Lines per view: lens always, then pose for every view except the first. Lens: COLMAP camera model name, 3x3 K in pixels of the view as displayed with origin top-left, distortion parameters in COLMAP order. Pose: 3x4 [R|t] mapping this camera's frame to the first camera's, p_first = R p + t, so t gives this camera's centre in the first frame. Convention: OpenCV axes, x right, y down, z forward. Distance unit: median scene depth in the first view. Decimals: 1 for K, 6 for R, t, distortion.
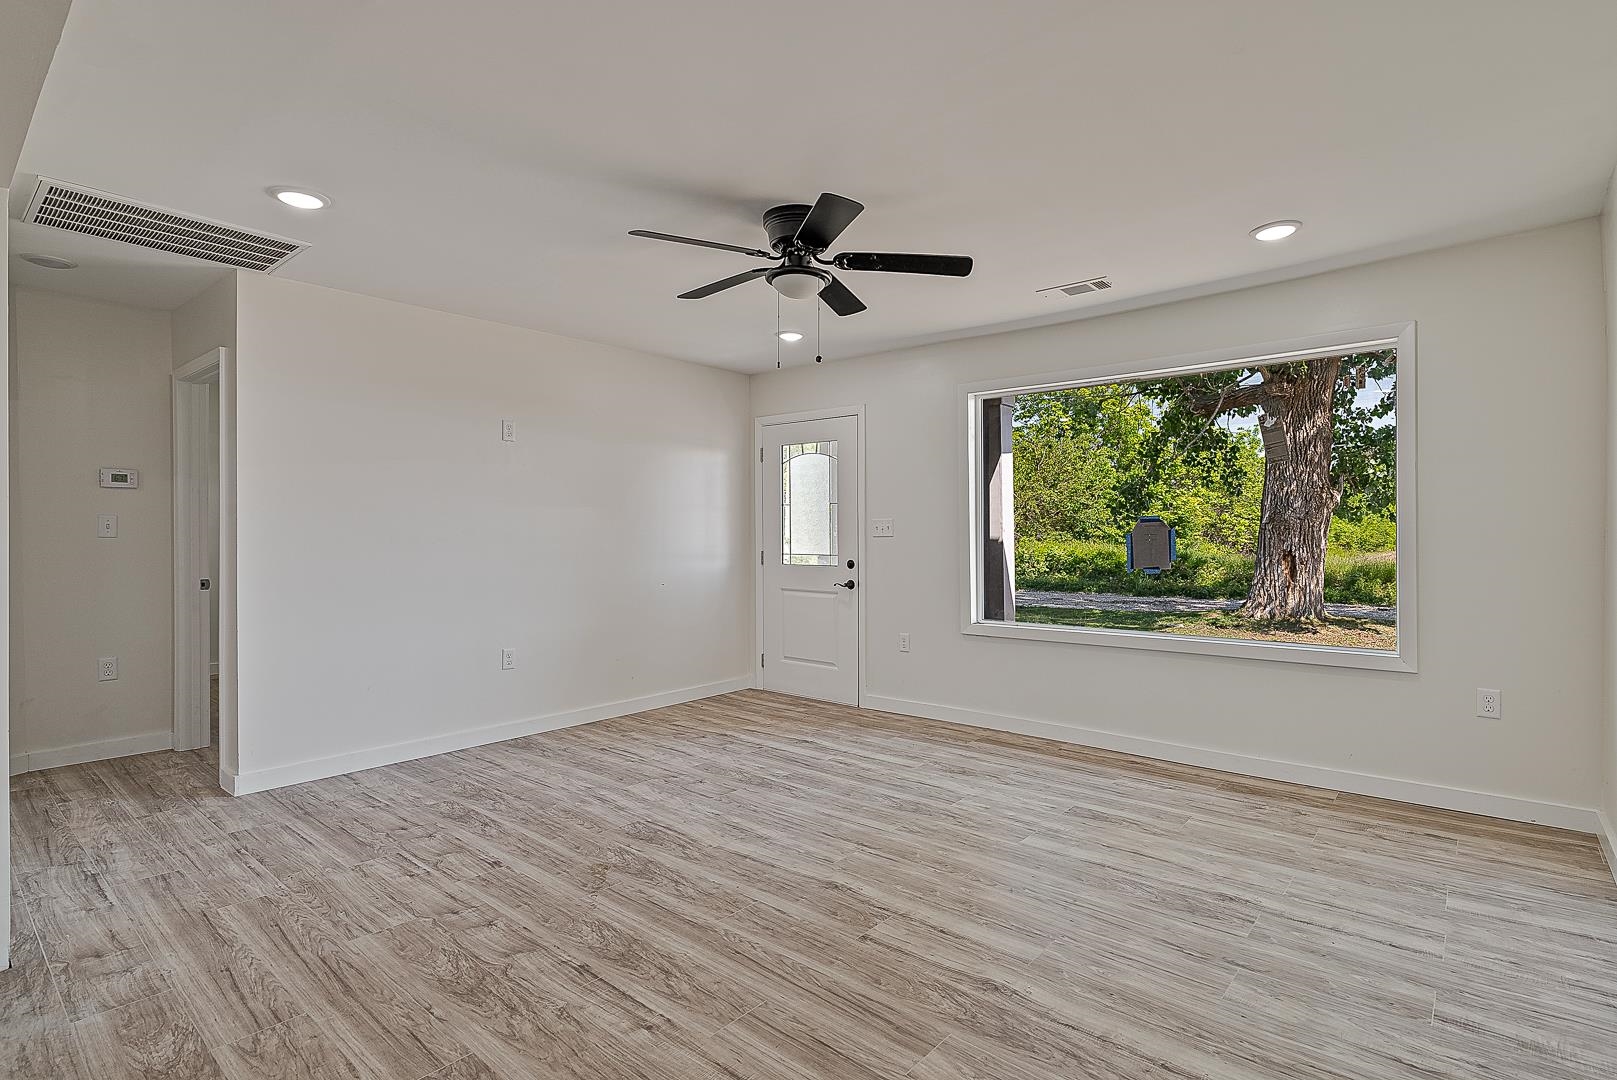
lens RADIAL K [[755.6, 0, 854.8], [0, 755.6, 531.8], [0, 0, 1]] dist [-0.004773, 0.000656]
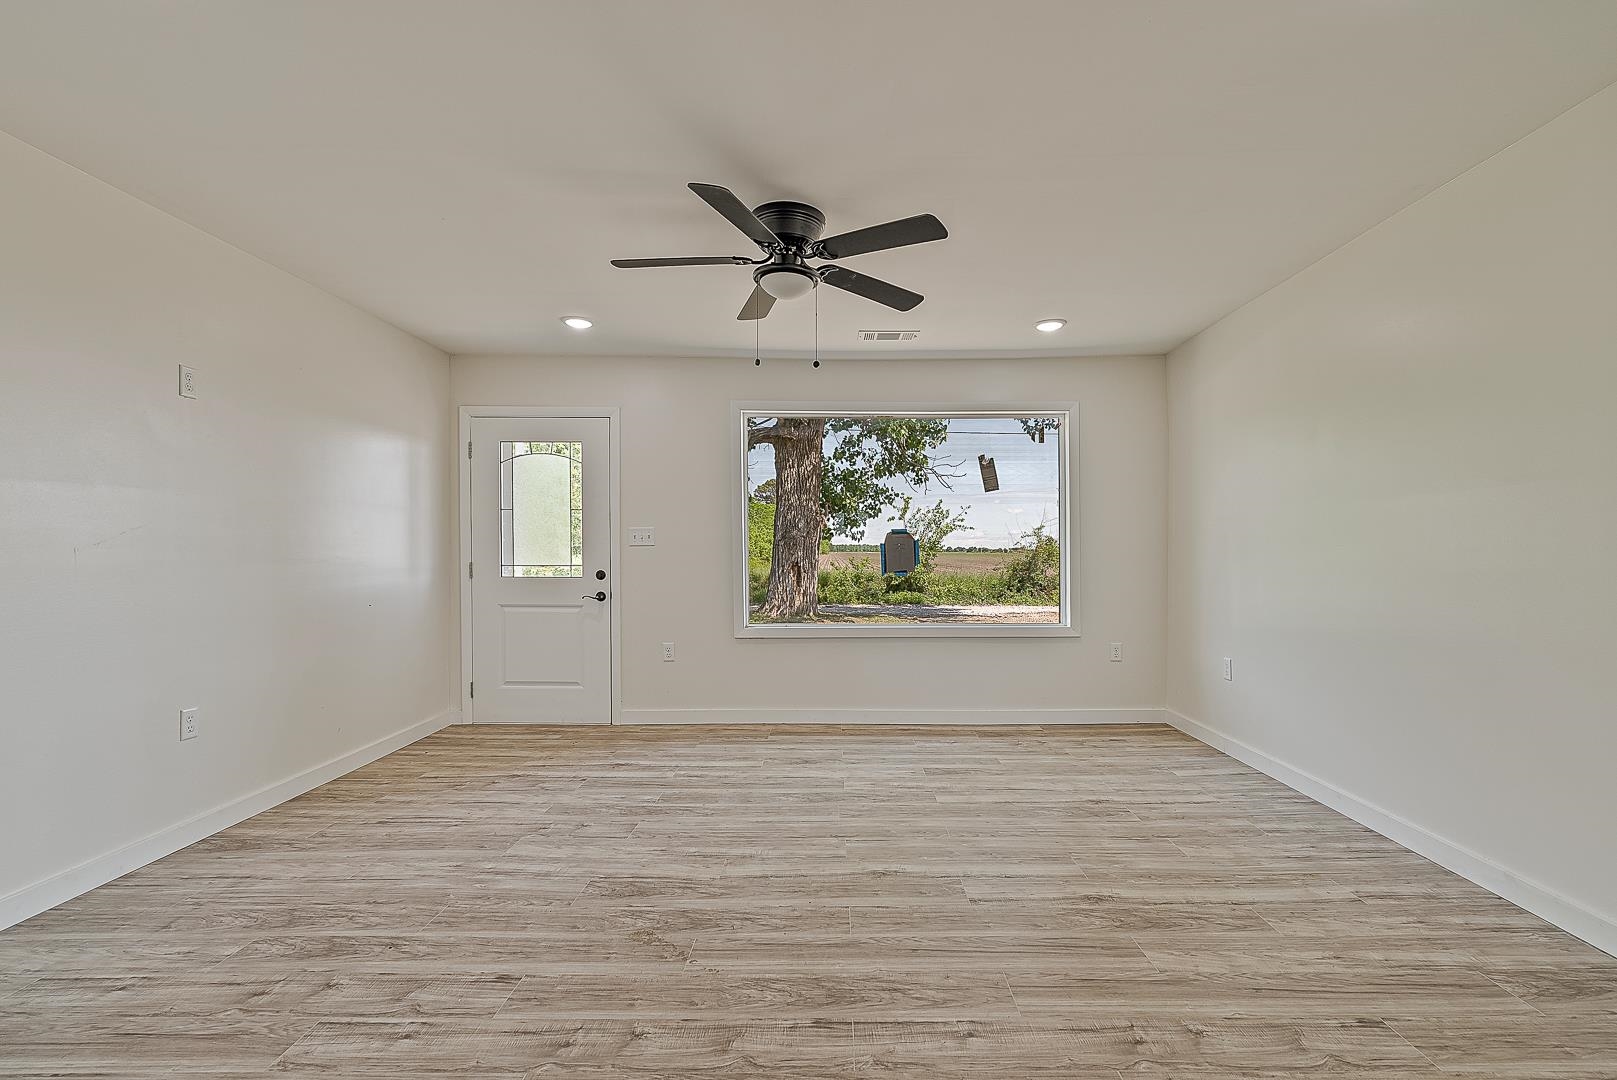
lens RADIAL K [[710.8, 0, 814.7], [0, 710.8, 545.1], [0, 0, 1]] dist [-0.007757, 0.001489]
pose [[0.785495, 0.006463, 0.618834, -0.580807], [-0.003423, 0.999976, -0.006099, 0.017442], [-0.618858, 0.002672, 0.785498, 0.233456]]
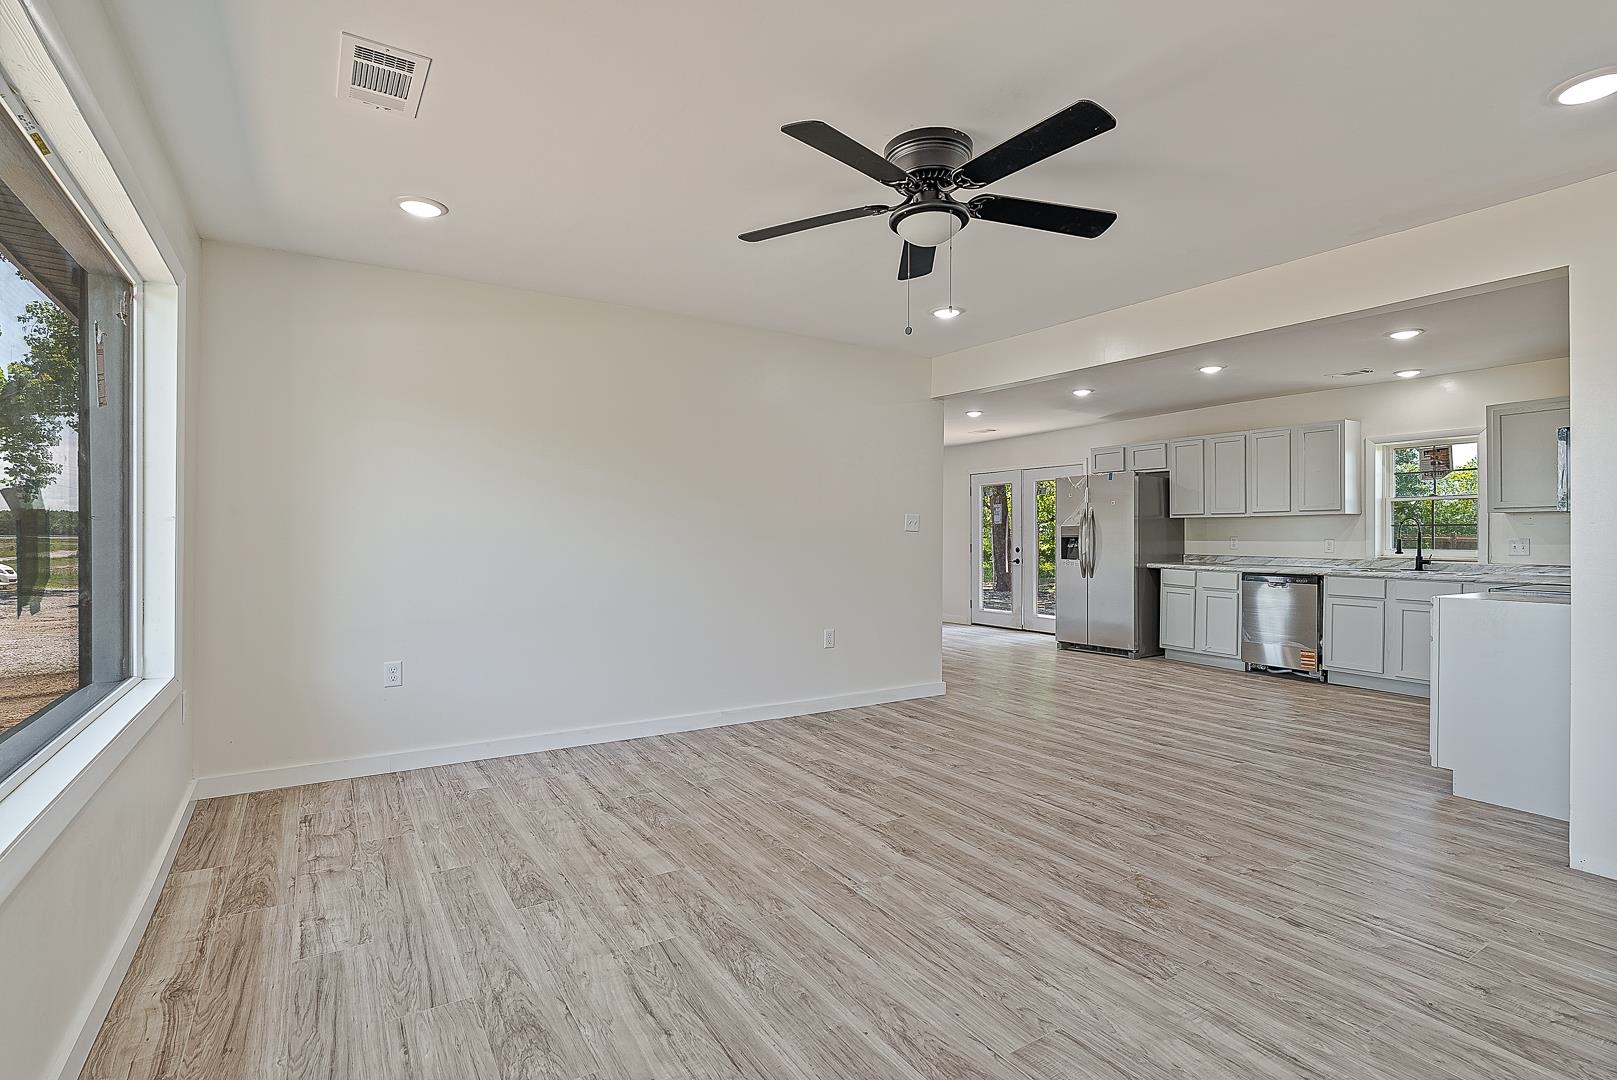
lens RADIAL K [[755.6, 0, 854.8], [0, 755.6, 531.8], [0, 0, 1]] dist [-0.004773, 0.000656]
pose [[-0.953782, -0.002771, 0.300486, -0.229365], [-0.005359, 0.999955, -0.007791, 0.018252], [-0.300451, -0.009042, -0.953754, 1.679615]]
